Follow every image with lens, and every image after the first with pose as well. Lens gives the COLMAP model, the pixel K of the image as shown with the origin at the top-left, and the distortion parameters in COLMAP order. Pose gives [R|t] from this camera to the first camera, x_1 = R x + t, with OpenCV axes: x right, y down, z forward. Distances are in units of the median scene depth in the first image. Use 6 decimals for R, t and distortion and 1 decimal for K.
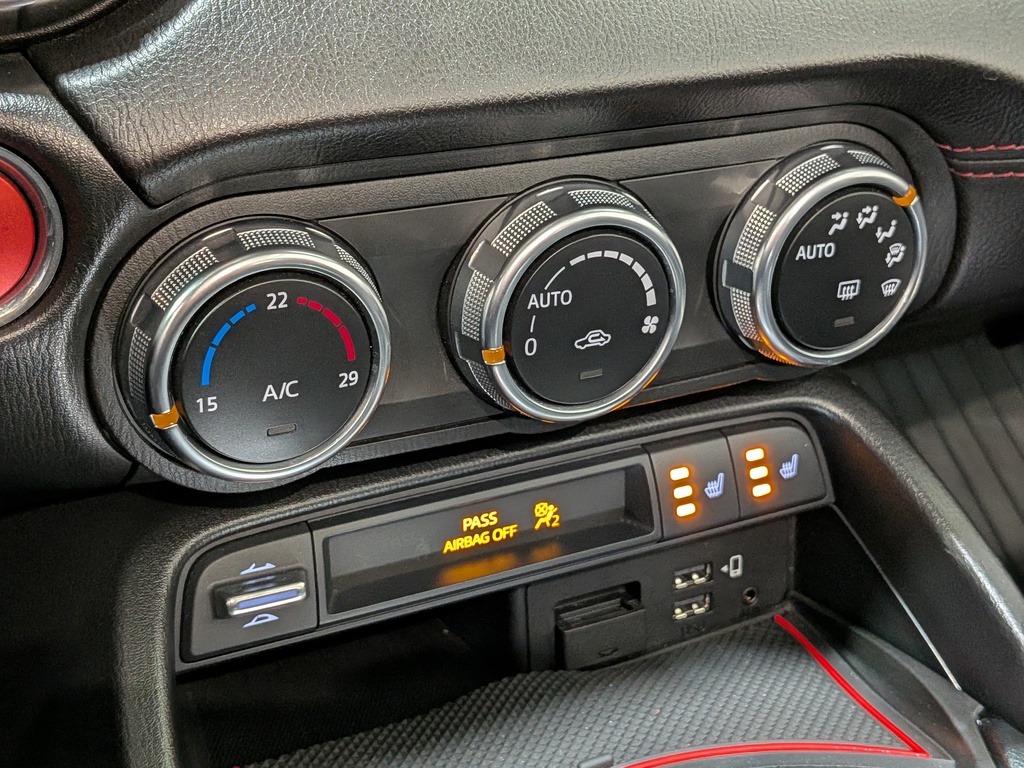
lens RADIAL K [[1546.4, 0, 513.5], [0, 1546.4, 366.8], [0, 0, 1]] dist [0.089514, -0.143758]
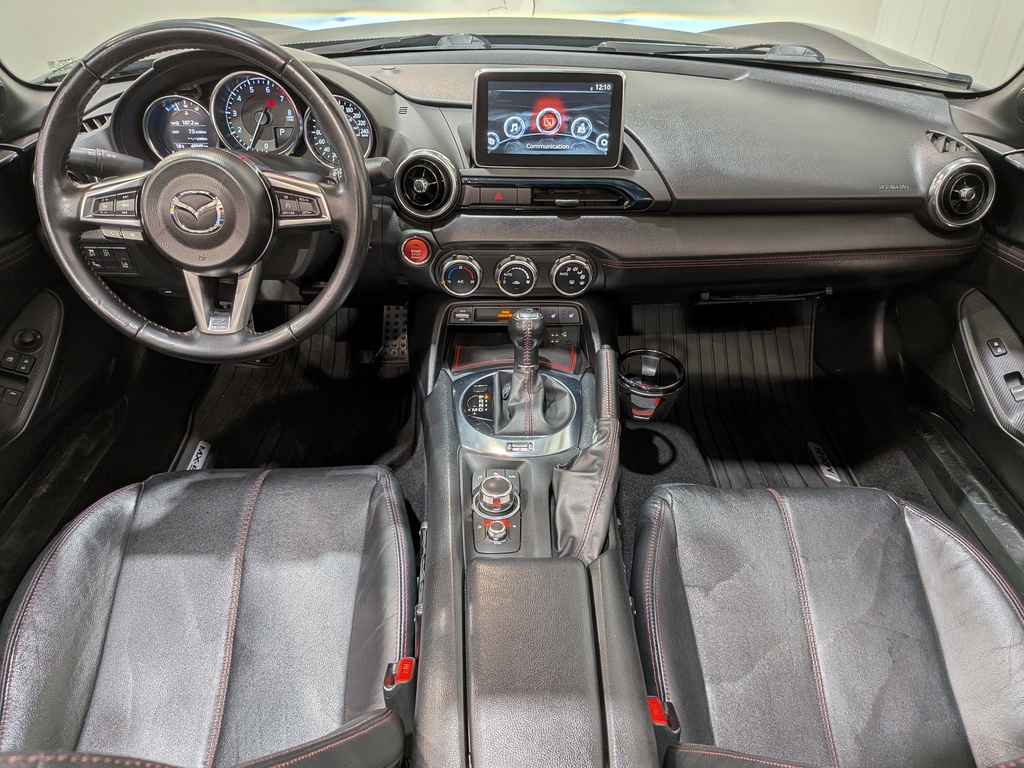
lens RADIAL K [[719.5, 0, 504.7], [0, 719.5, 399.9], [0, 0, 1]] dist [0.081684, -0.144267]
pose [[0.900767, 0.240043, -0.361937, 1.028846], [-0.169328, 0.961533, 0.216293, -0.161464], [0.399934, -0.133543, 0.906763, -1.431805]]
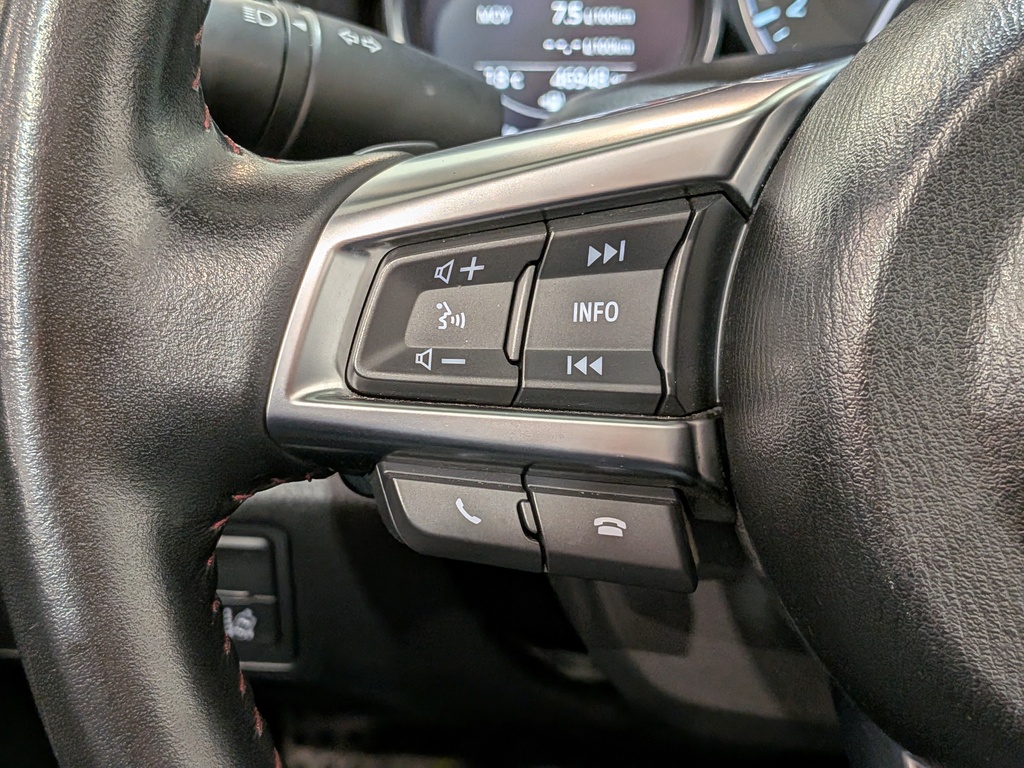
lens RADIAL K [[1546.4, 0, 513.5], [0, 1546.4, 366.8], [0, 0, 1]] dist [0.089514, -0.143758]
pose [[0.865918, 0.153090, -0.476182, -0.594505], [-0.188177, 0.981776, -0.026556, -0.019039], [0.463439, 0.112602, 0.878946, -0.430112]]
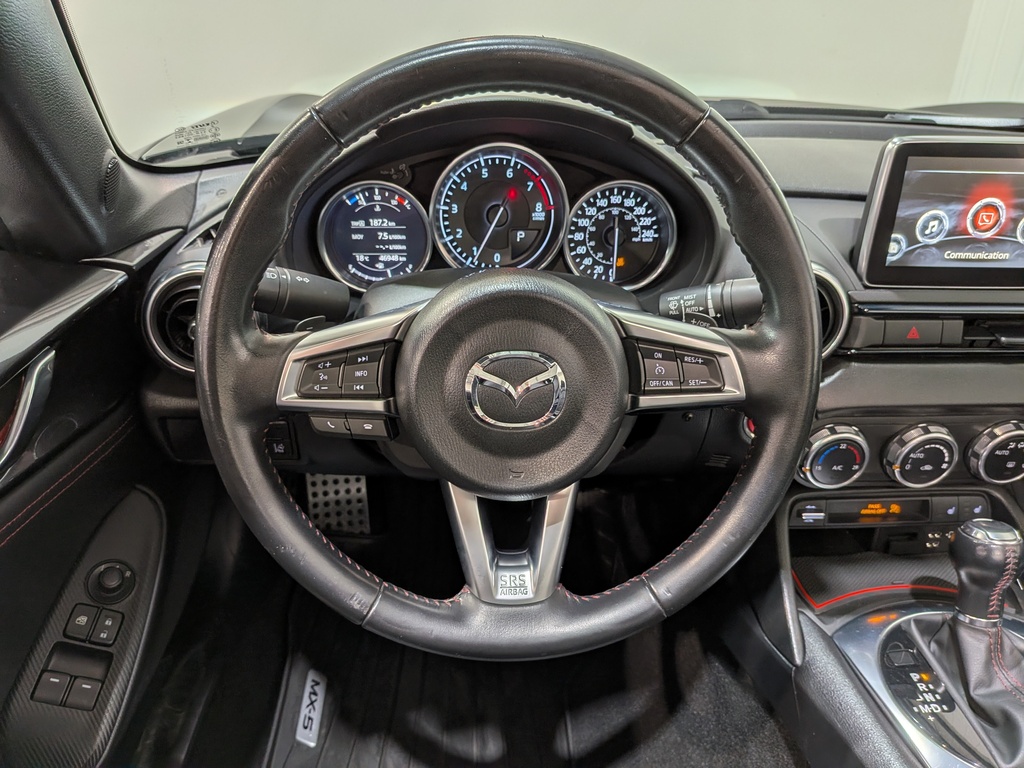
lens RADIAL K [[743.9, 0, 511.9], [0, 743.9, 397.6], [0, 0, 1]] dist [0.038023, -0.082322]
pose [[0.917980, 0.179039, -0.353919, -0.228968], [-0.158605, 0.983573, 0.086184, -0.161910], [0.363536, -0.022982, 0.931297, -0.876260]]
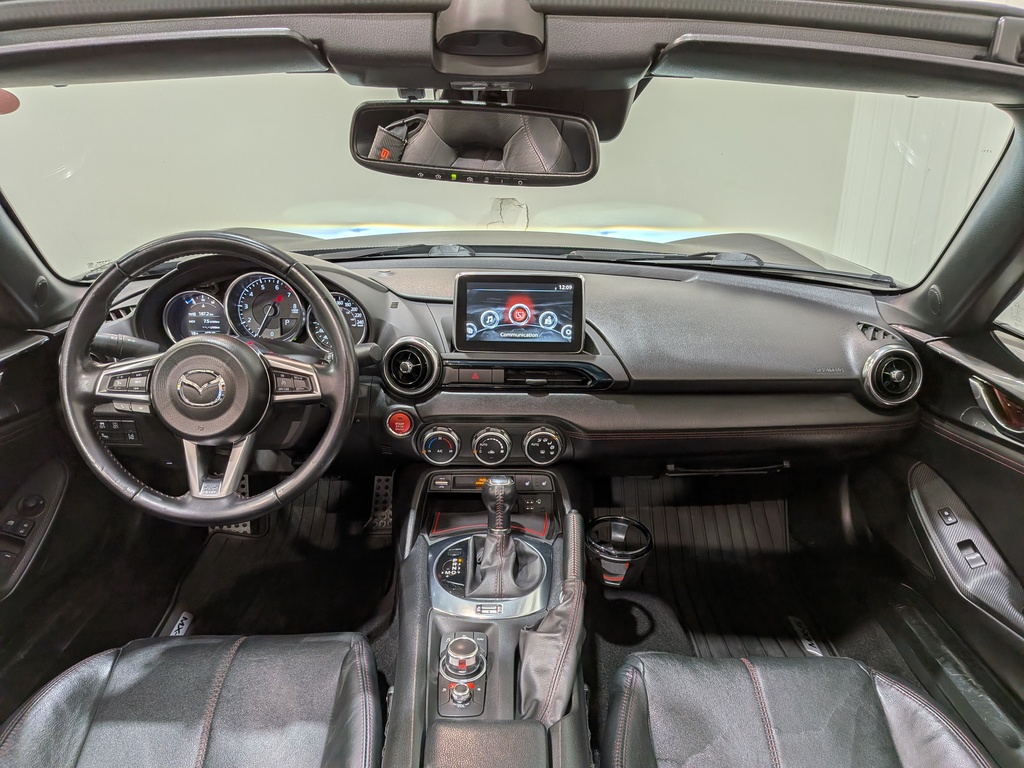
lens RADIAL K [[713.6, 0, 506.3], [0, 713.6, 397.5], [0, 0, 1]] dist [0.120247, -0.235528]
pose [[0.899226, 0.145643, -0.412530, 1.194817], [-0.173831, 0.984274, -0.031418, -0.146883], [0.401467, 0.099963, 0.910402, -1.541188]]
